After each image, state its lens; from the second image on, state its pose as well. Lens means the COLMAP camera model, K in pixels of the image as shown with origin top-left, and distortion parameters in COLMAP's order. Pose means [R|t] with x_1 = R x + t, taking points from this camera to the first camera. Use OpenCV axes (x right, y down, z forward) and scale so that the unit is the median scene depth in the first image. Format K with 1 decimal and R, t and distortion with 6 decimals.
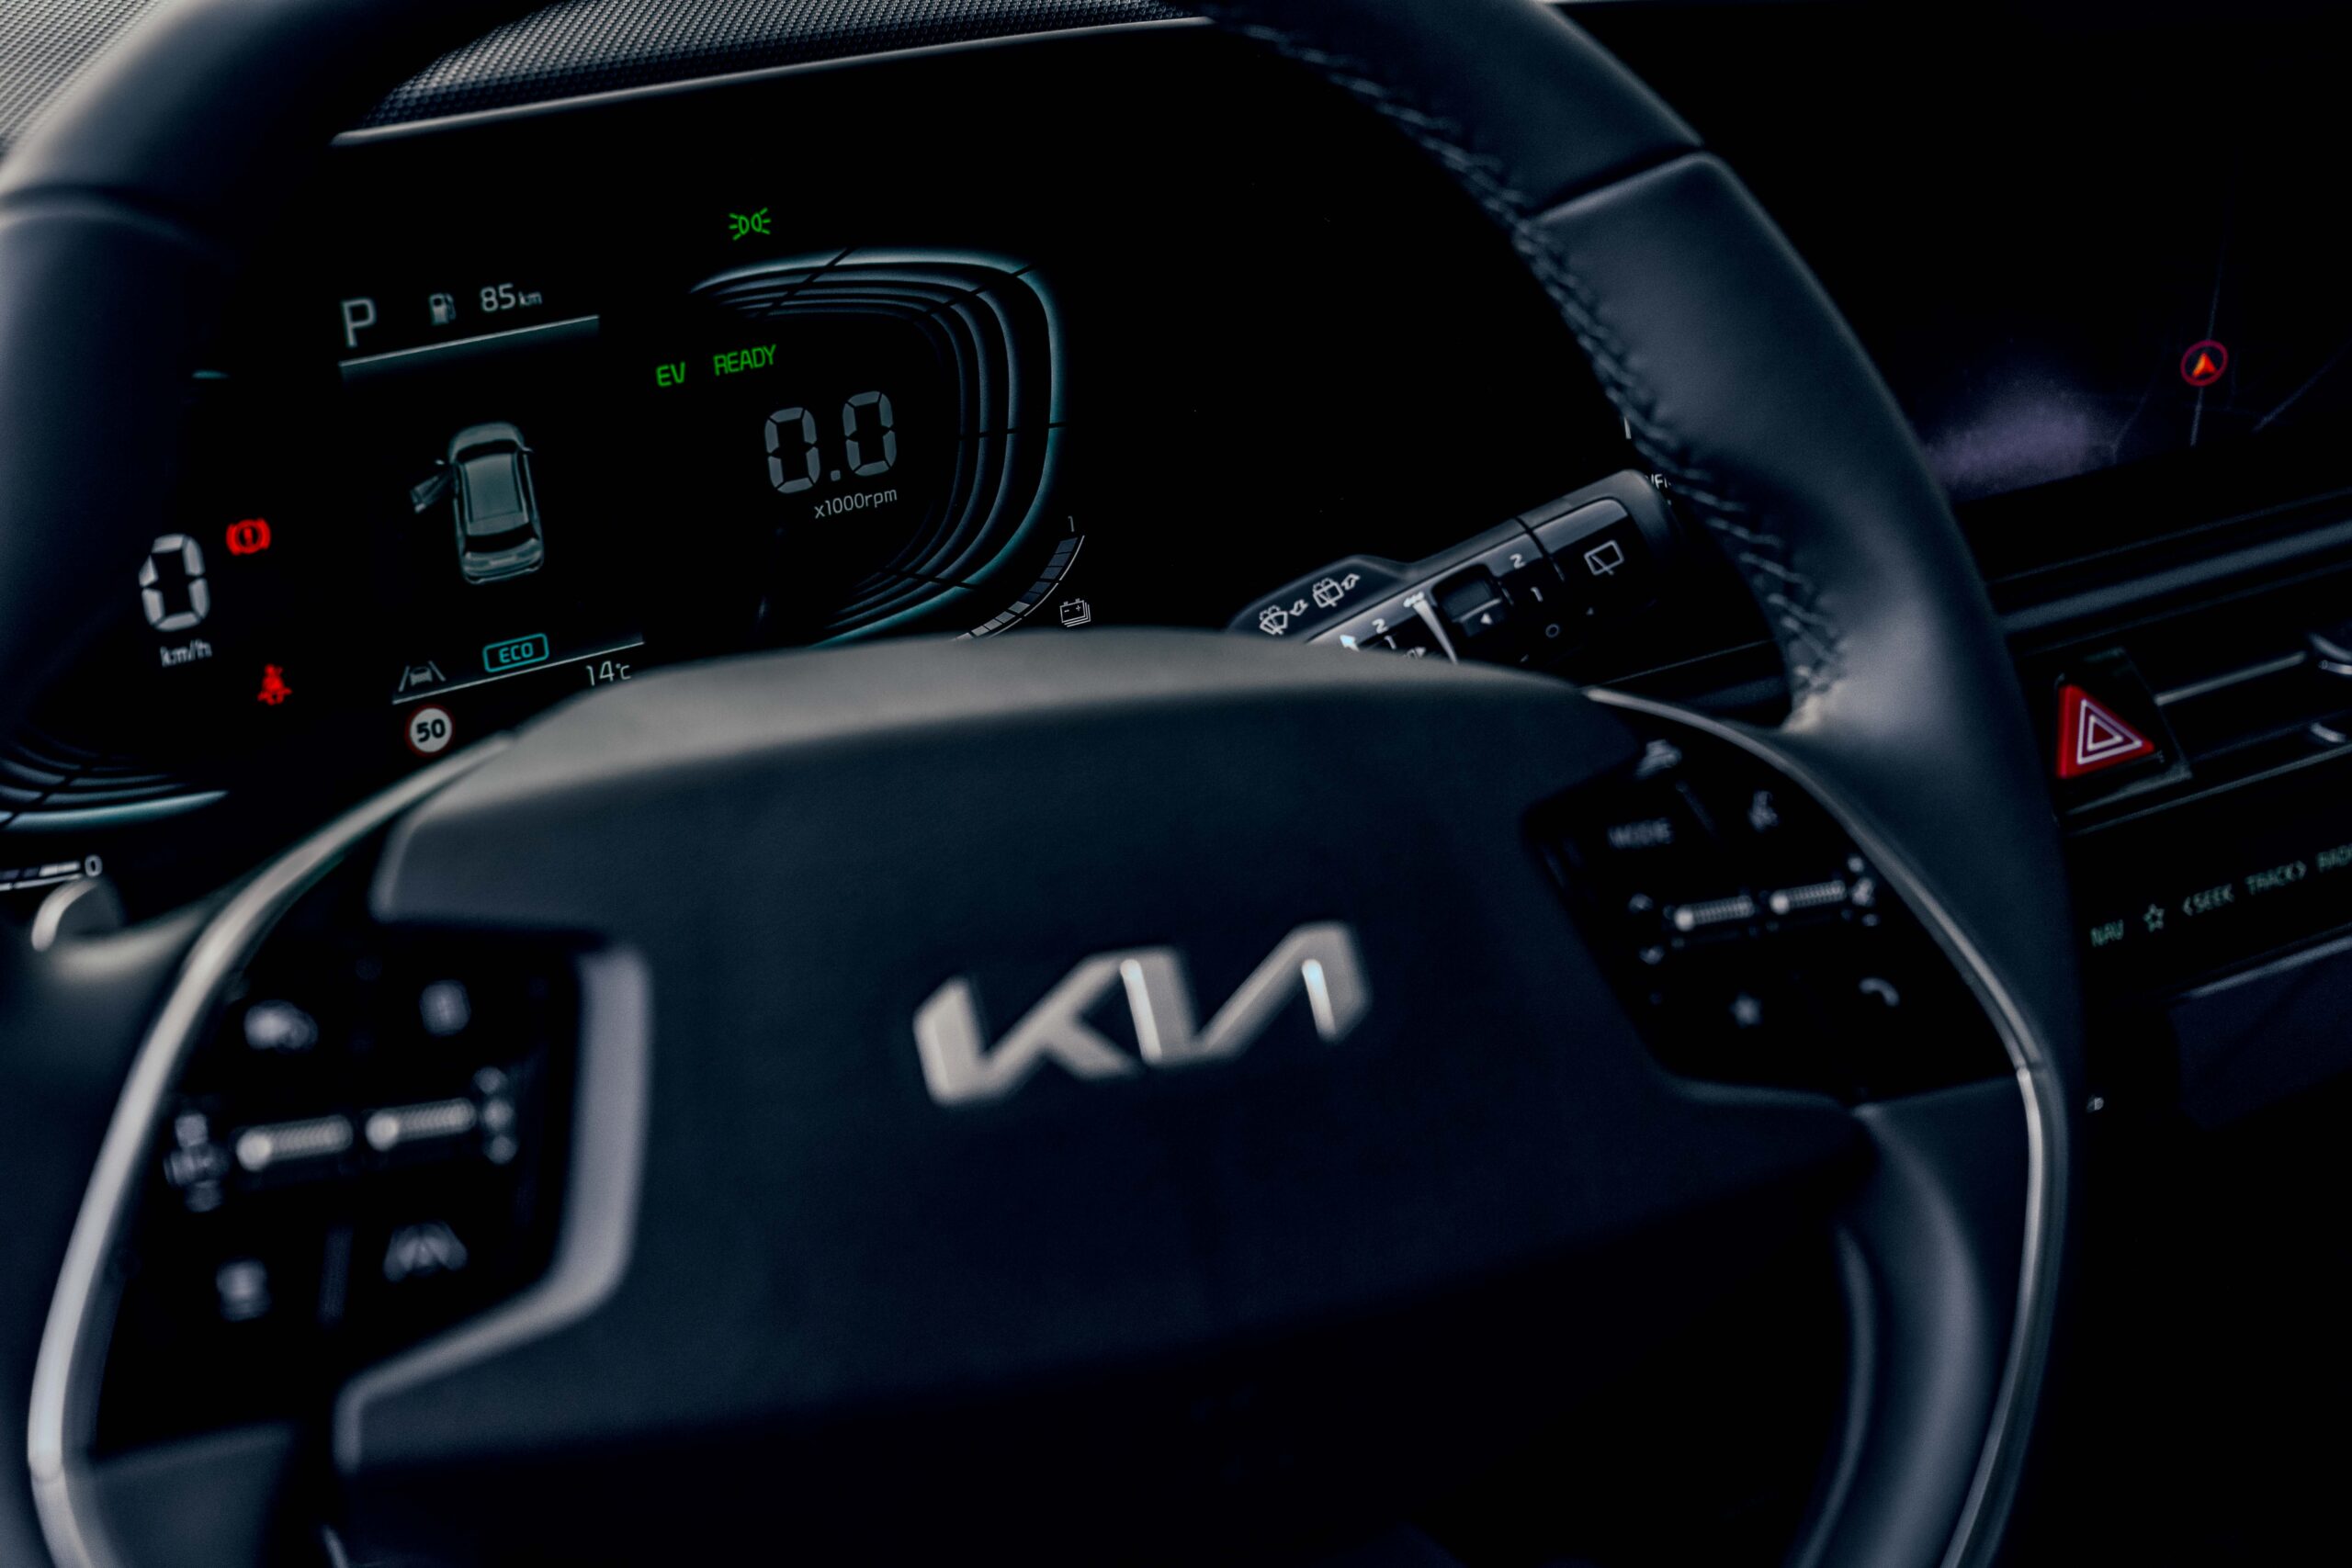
lens RADIAL K [[3690.8, 0, 1159.3], [0, 3690.8, 742.0], [0, 0, 1]] dist [0.004159, 0.000000]
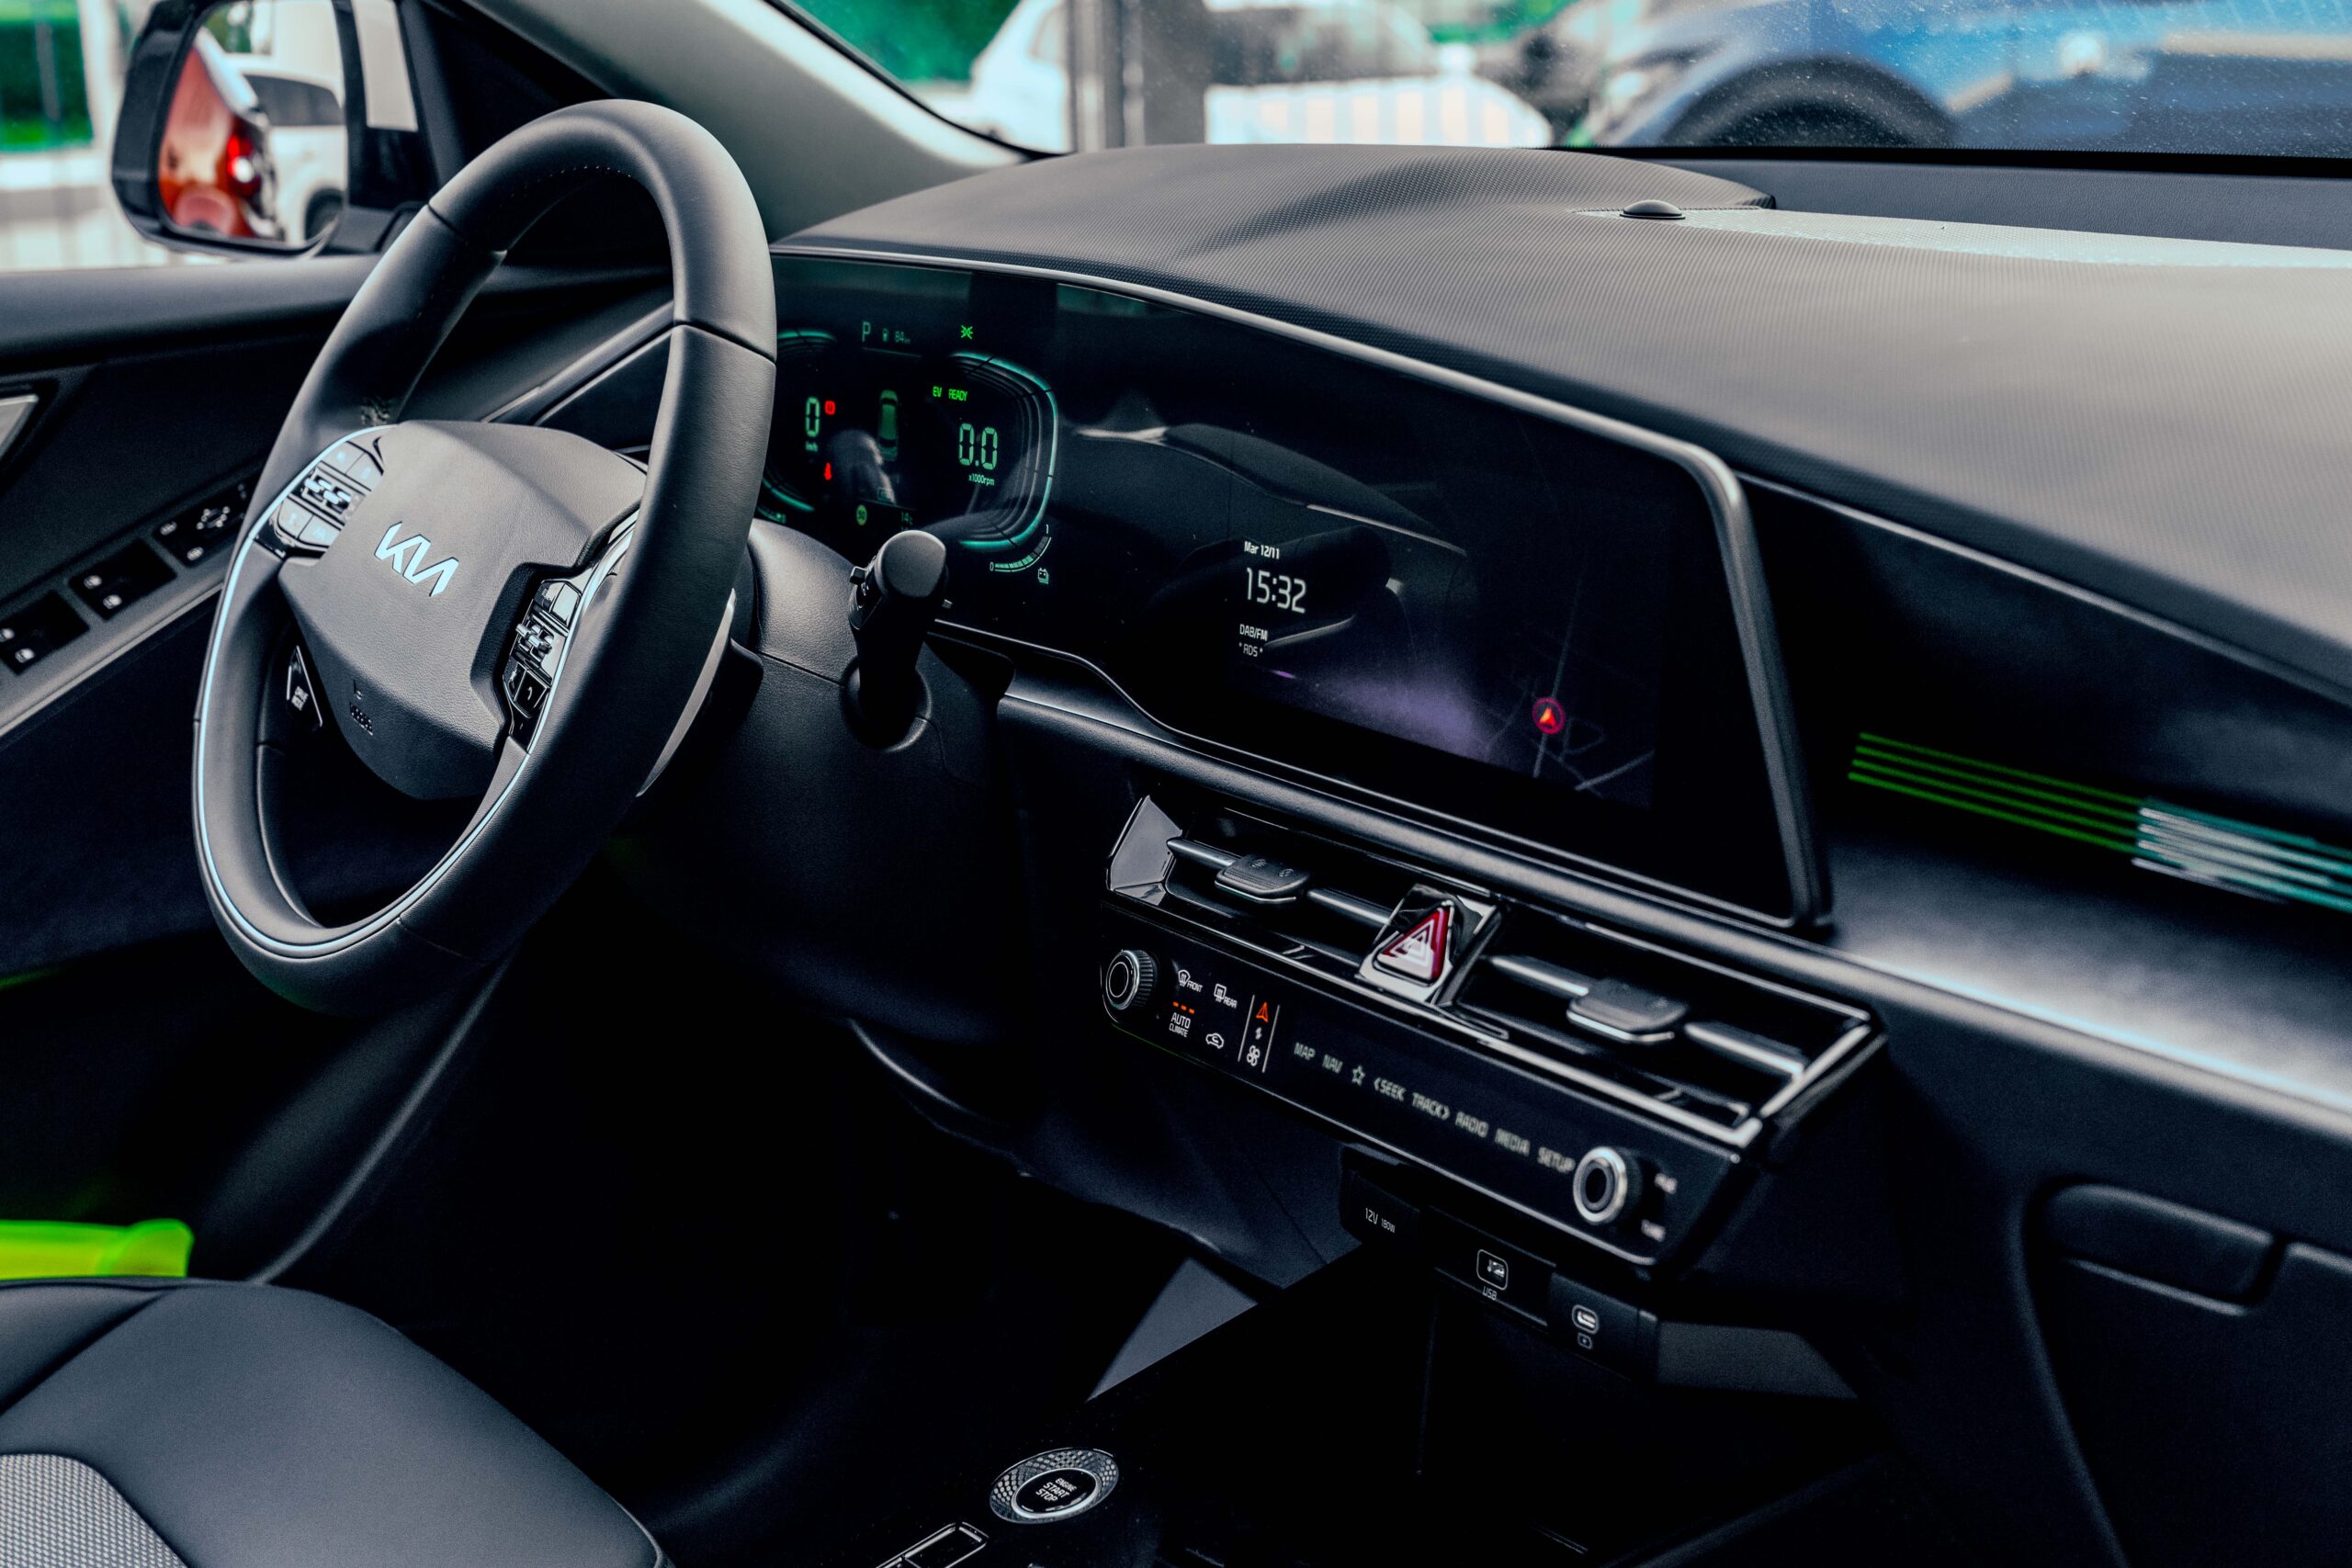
lens RADIAL K [[3475.6, 0, 1181.2], [0, 3475.6, 734.0], [0, 0, 1]] dist [0.045534, 0.000000]
pose [[0.007568, 0.259124, -0.965814, 2.014573], [-0.312008, 0.918236, 0.243914, -0.489184], [0.950049, 0.299496, 0.087798, 1.098695]]
